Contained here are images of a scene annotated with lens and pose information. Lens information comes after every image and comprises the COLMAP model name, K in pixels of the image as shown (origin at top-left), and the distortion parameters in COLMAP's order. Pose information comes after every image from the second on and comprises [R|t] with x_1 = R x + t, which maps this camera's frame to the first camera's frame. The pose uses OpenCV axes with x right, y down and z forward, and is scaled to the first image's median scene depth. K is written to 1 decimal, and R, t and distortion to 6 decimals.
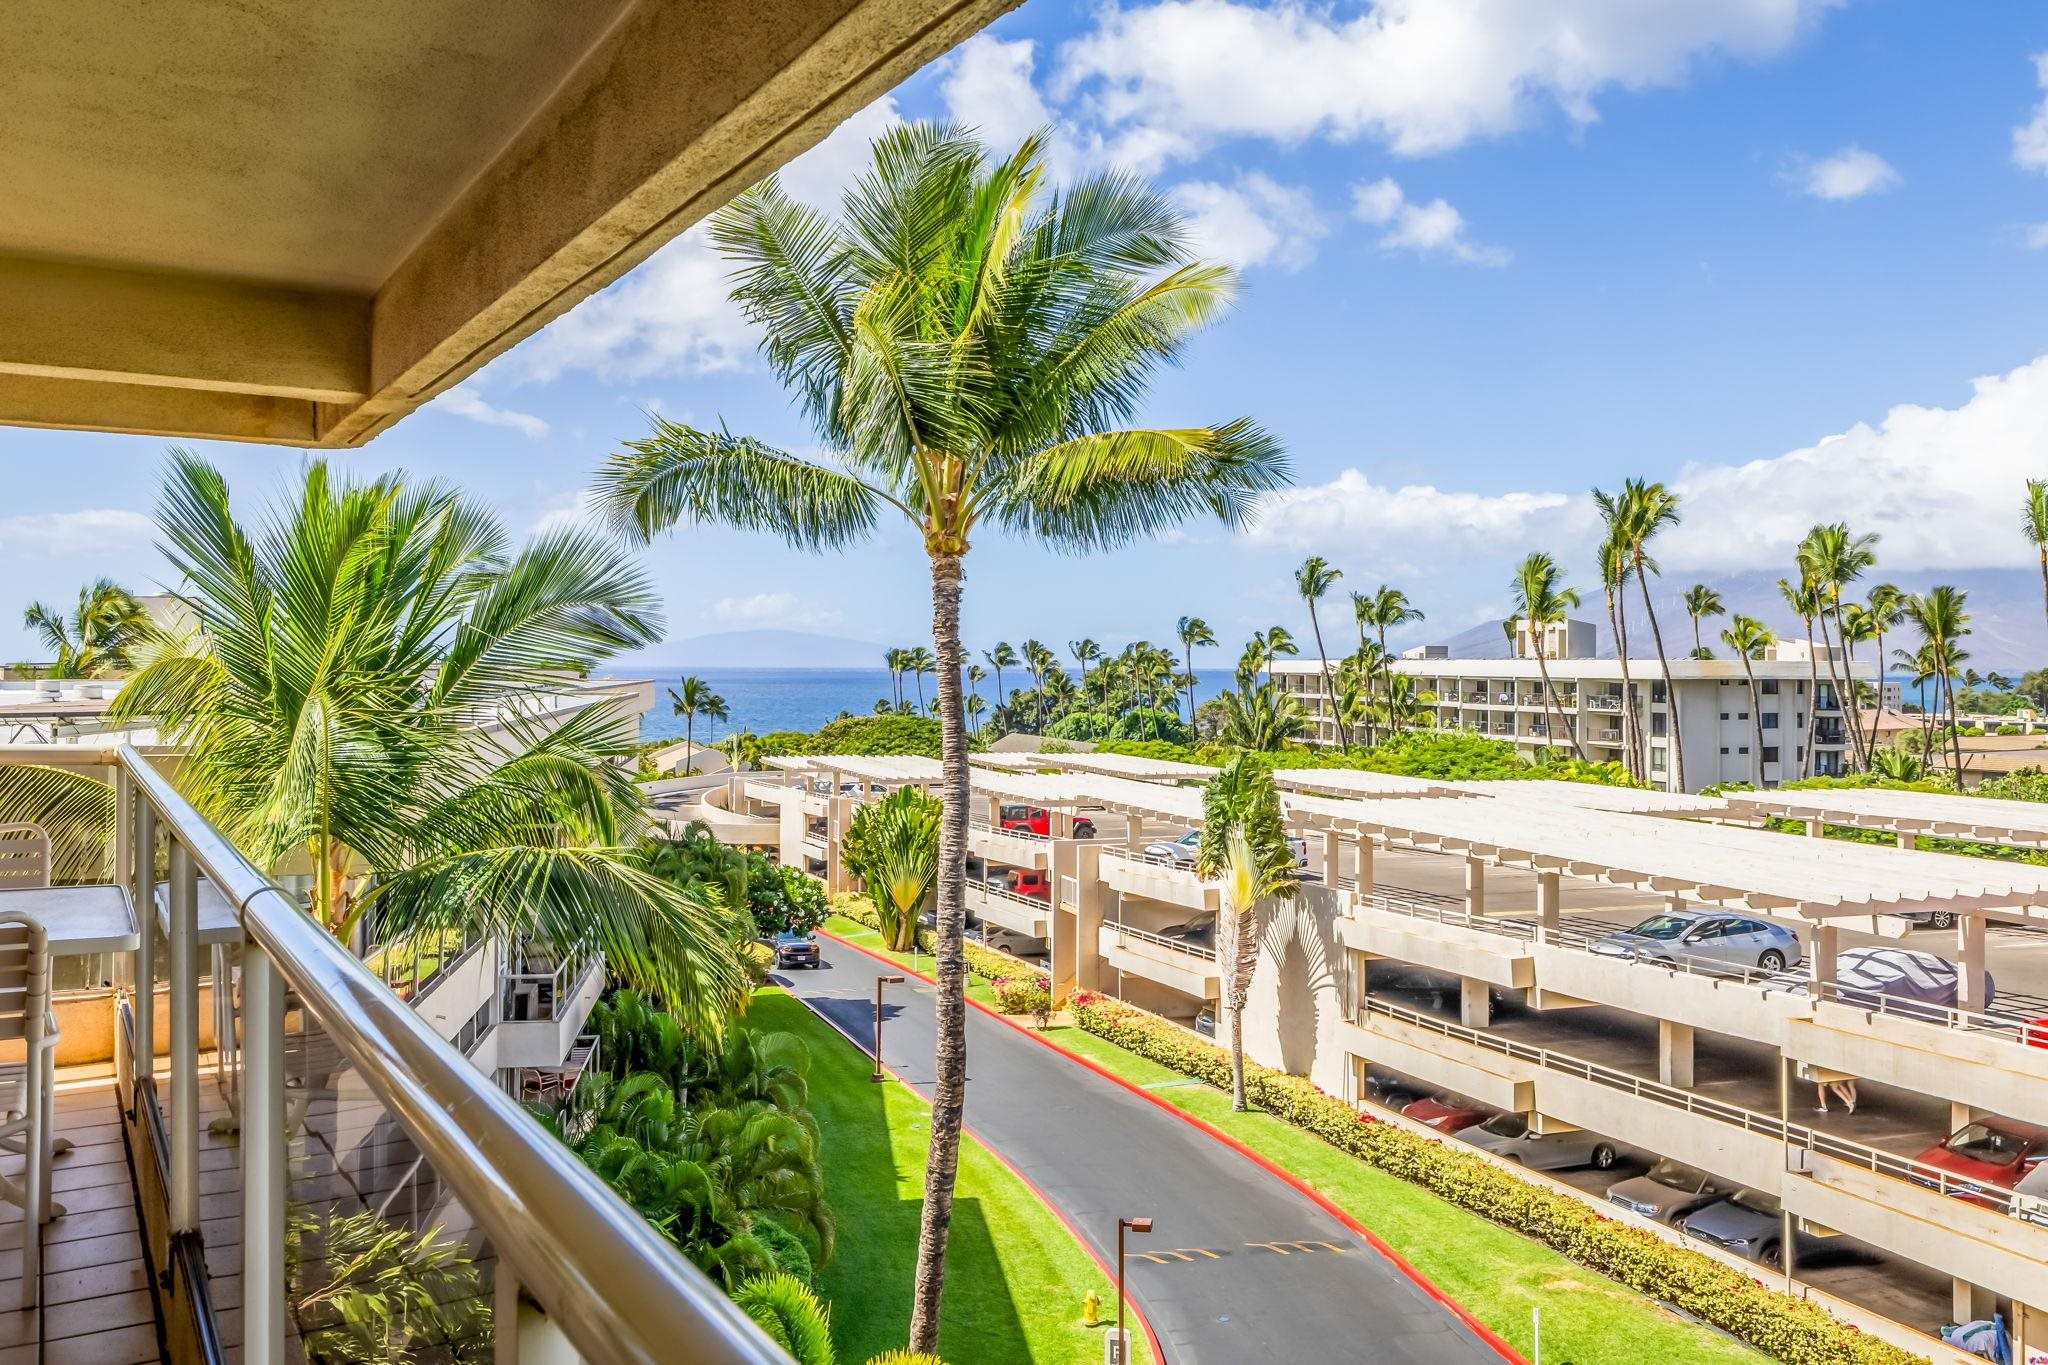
lens RADIAL K [[1737.9, 0, 1028.2], [0, 1737.9, 646.1], [0, 0, 1]] dist [0.022290, -0.022129]
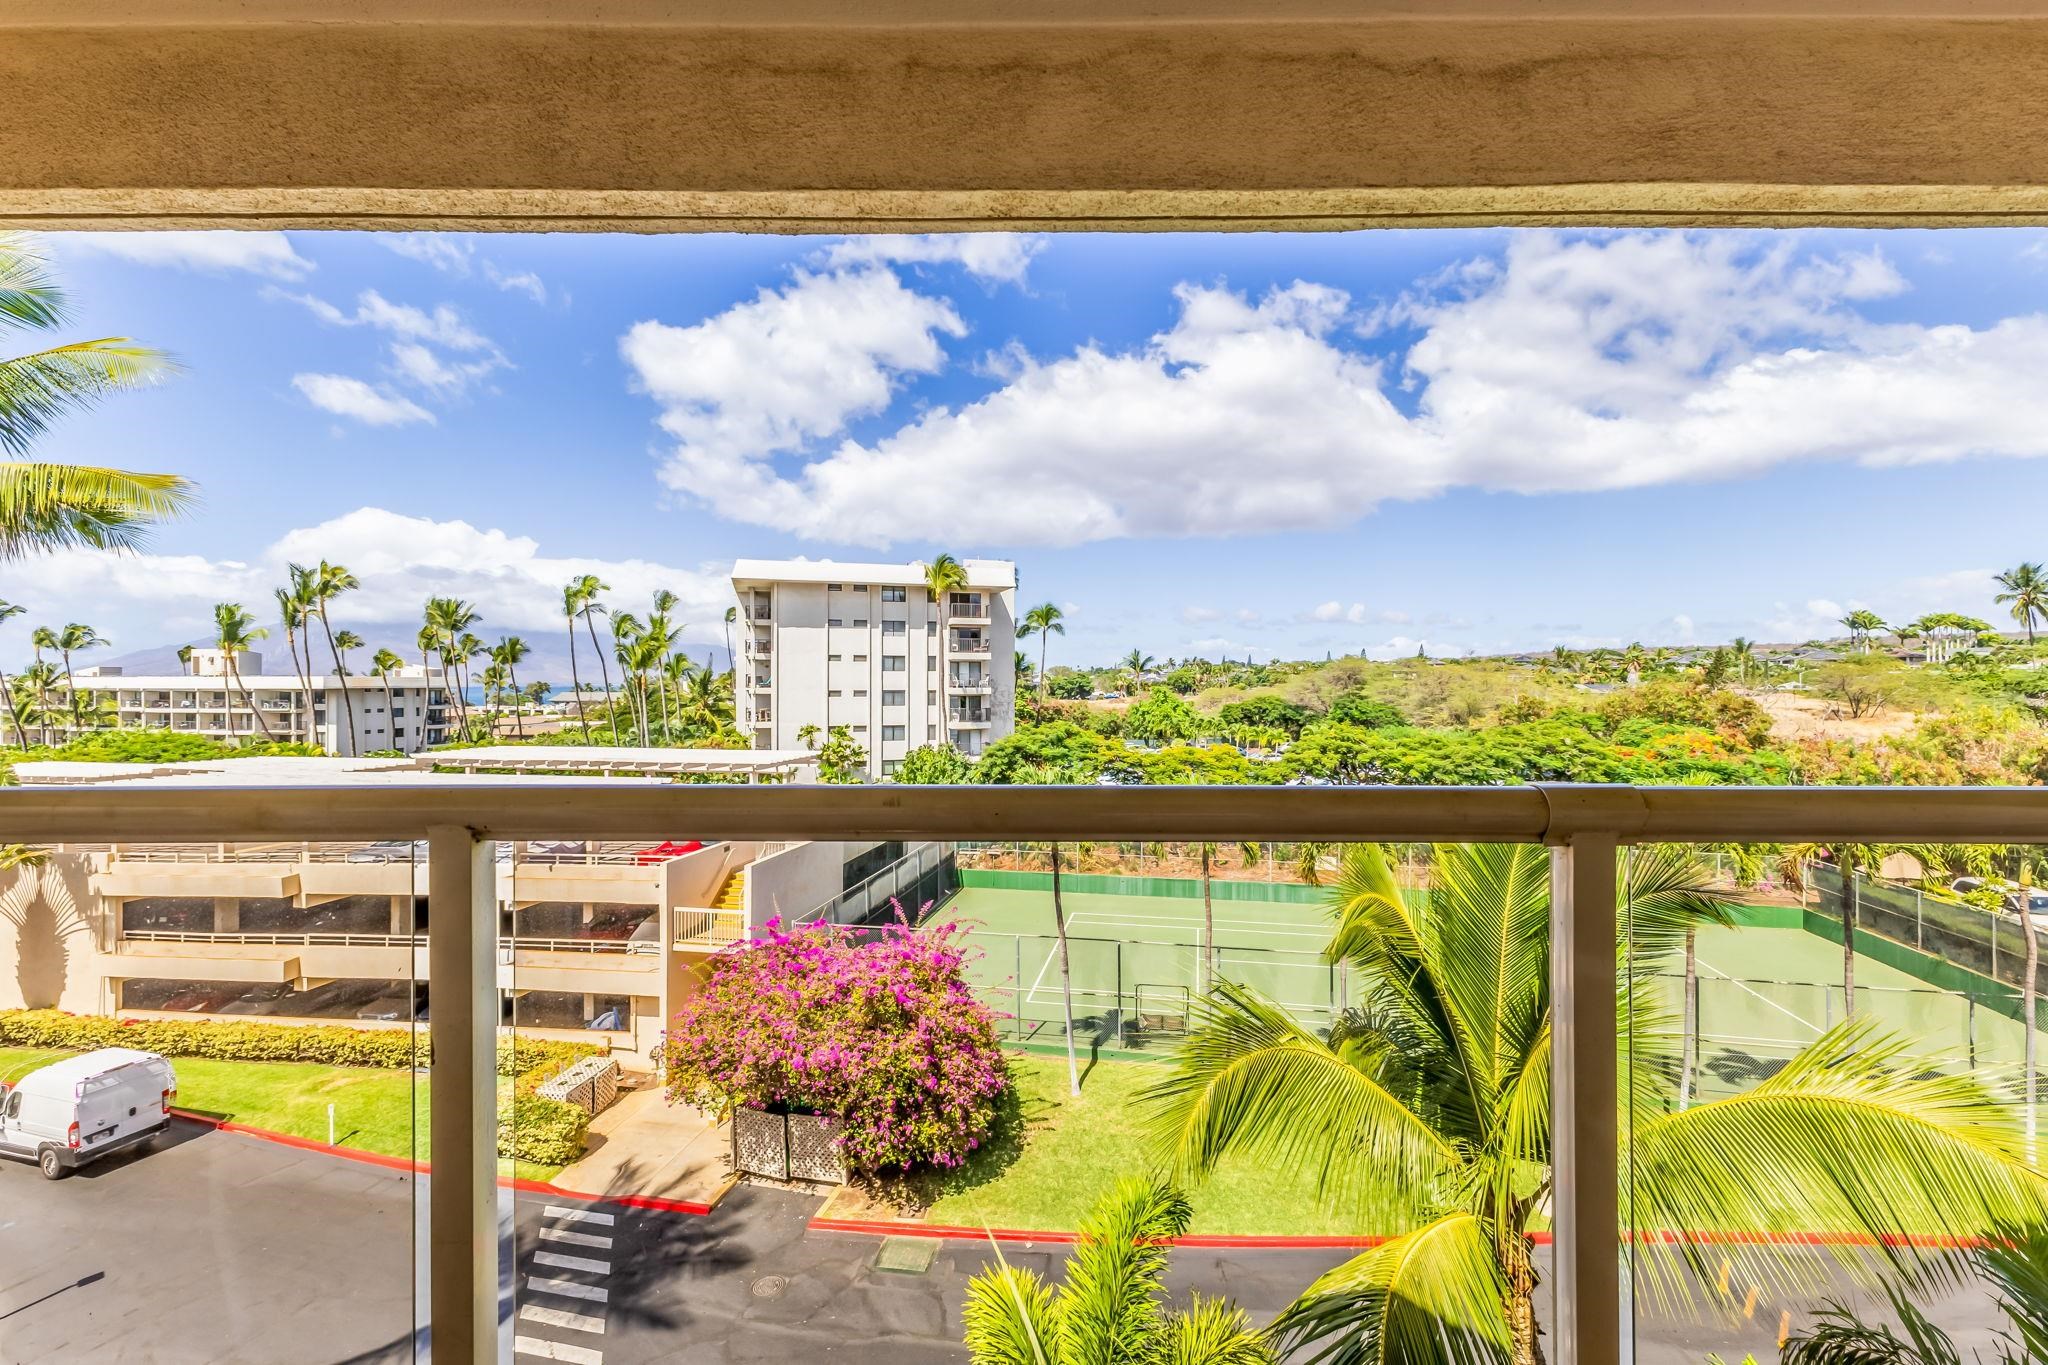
lens RADIAL K [[899.4, 0, 1024.0], [0, 899.4, 682.5], [0, 0, 1]] dist [0.025753, -0.009789]
pose [[0.492546, -0.005657, 0.870268, -0.070433], [-0.004820, 0.999946, 0.009228, 0.004615], [-0.870273, -0.008740, 0.492492, 0.071481]]
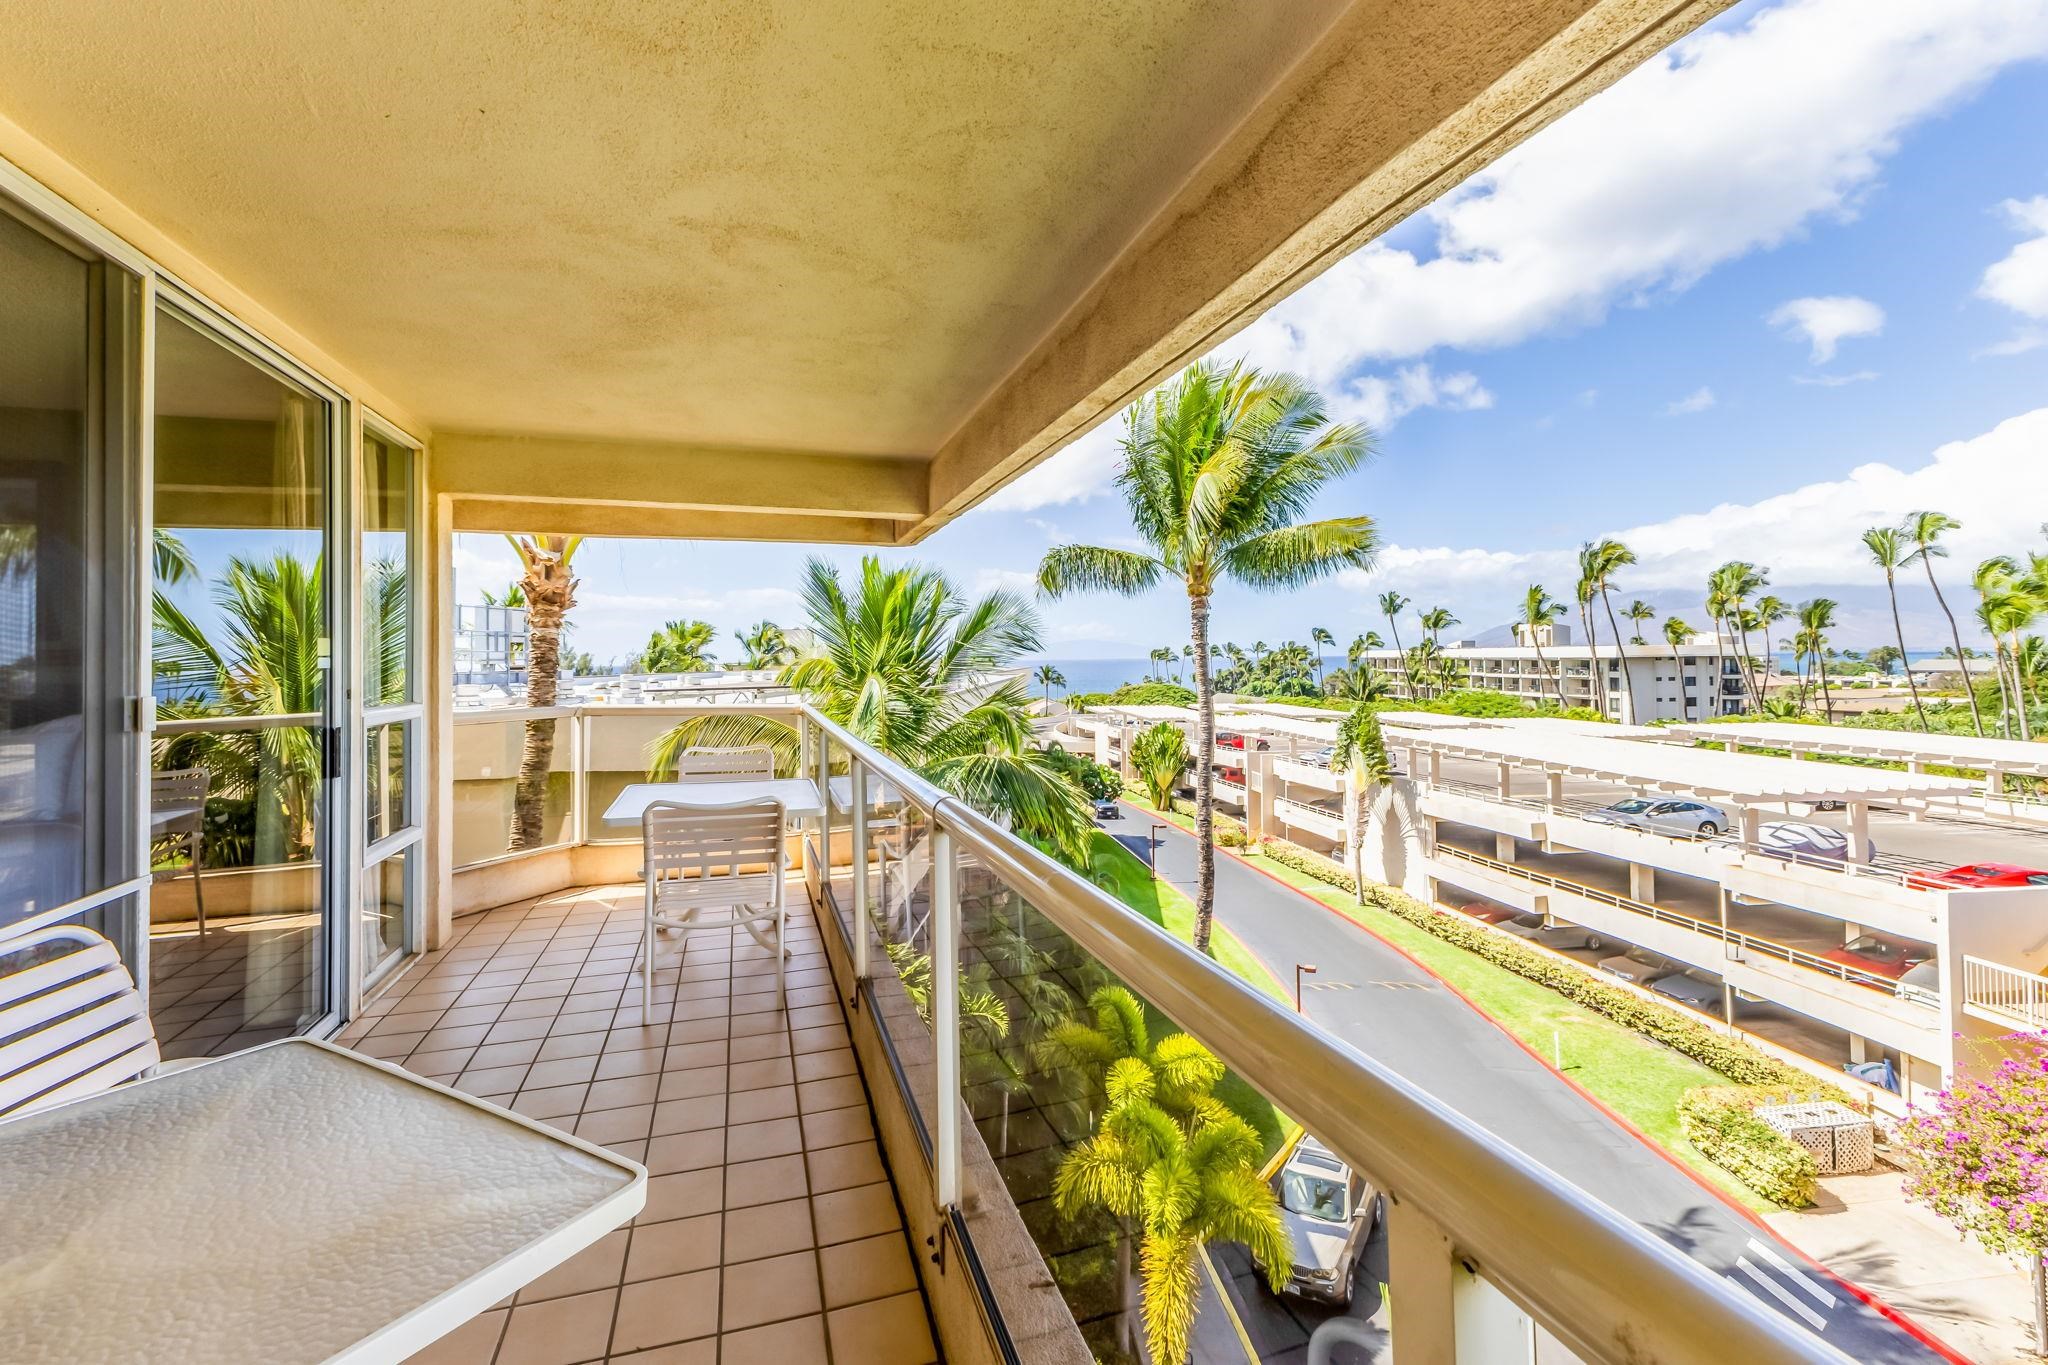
lens RADIAL K [[916.2, 0, 1017.1], [0, 916.2, 638.7], [0, 0, 1]] dist [0.014668, 0.000726]
pose [[0.975797, -0.021949, -0.217573, -0.010779], [0.019837, 0.999733, -0.011883, 0.000094], [0.217776, 0.007279, 0.975972, 0.010089]]
